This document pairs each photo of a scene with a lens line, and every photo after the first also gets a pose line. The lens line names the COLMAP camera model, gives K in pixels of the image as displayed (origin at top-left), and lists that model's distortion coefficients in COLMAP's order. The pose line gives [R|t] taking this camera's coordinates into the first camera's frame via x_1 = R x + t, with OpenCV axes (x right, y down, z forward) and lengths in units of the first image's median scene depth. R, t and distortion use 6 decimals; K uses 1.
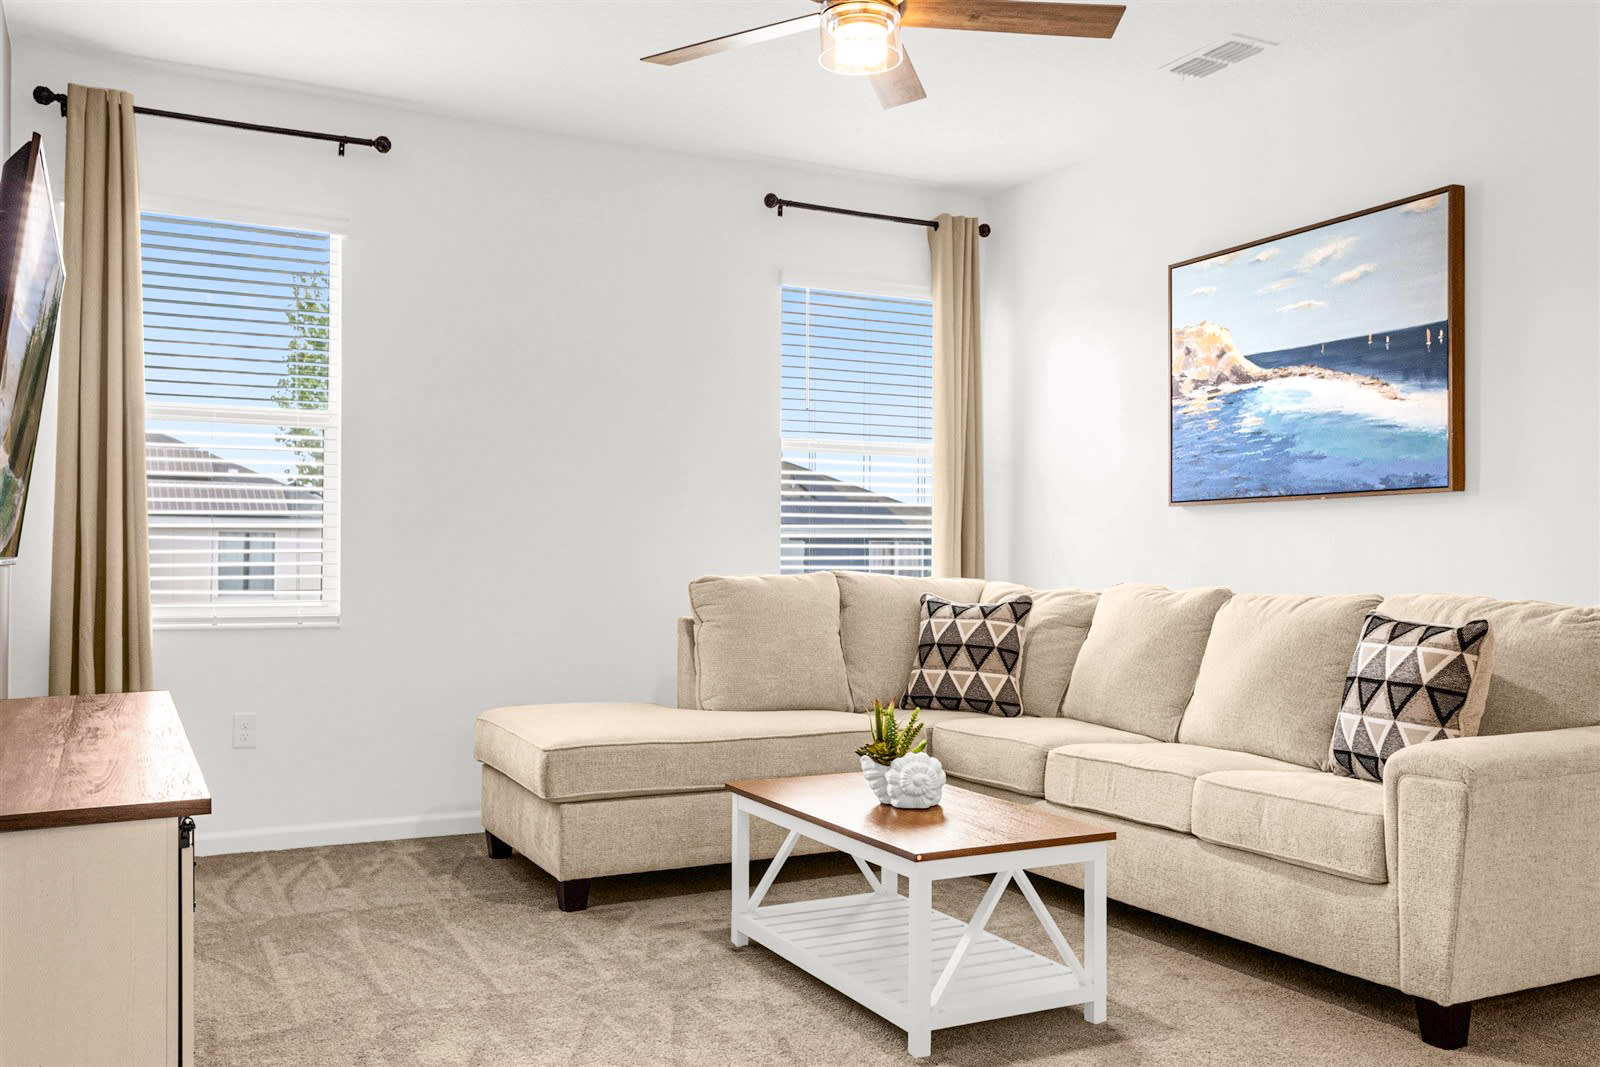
lens RADIAL K [[1374.3, 0, 800.2], [0, 1374.3, 534.7], [0, 0, 1]] dist [0.026175, 0.001858]
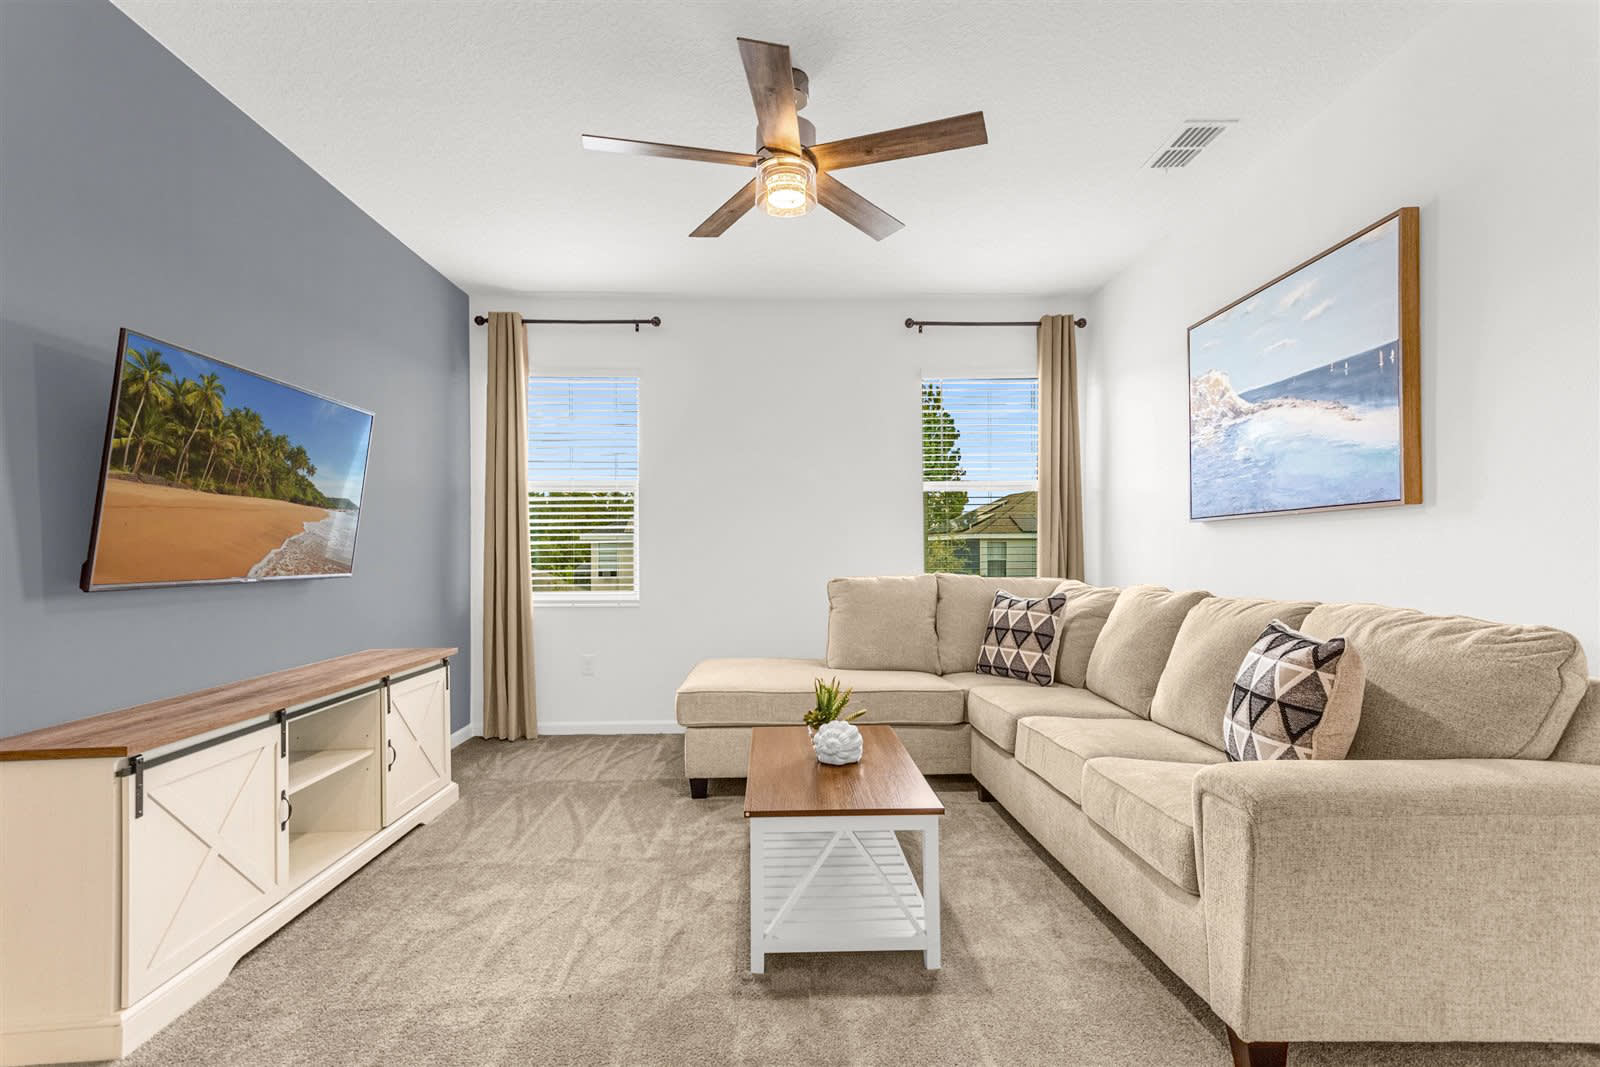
lens RADIAL K [[772.3, 0, 786.1], [0, 772.3, 541.2], [0, 0, 1]] dist [0.031467, 0.002232]
pose [[0.900984, -0.017702, -0.433490, 0.300997], [0.018300, 0.999829, -0.002792, -0.010197], [0.433466, -0.005417, 0.901154, 0.258916]]
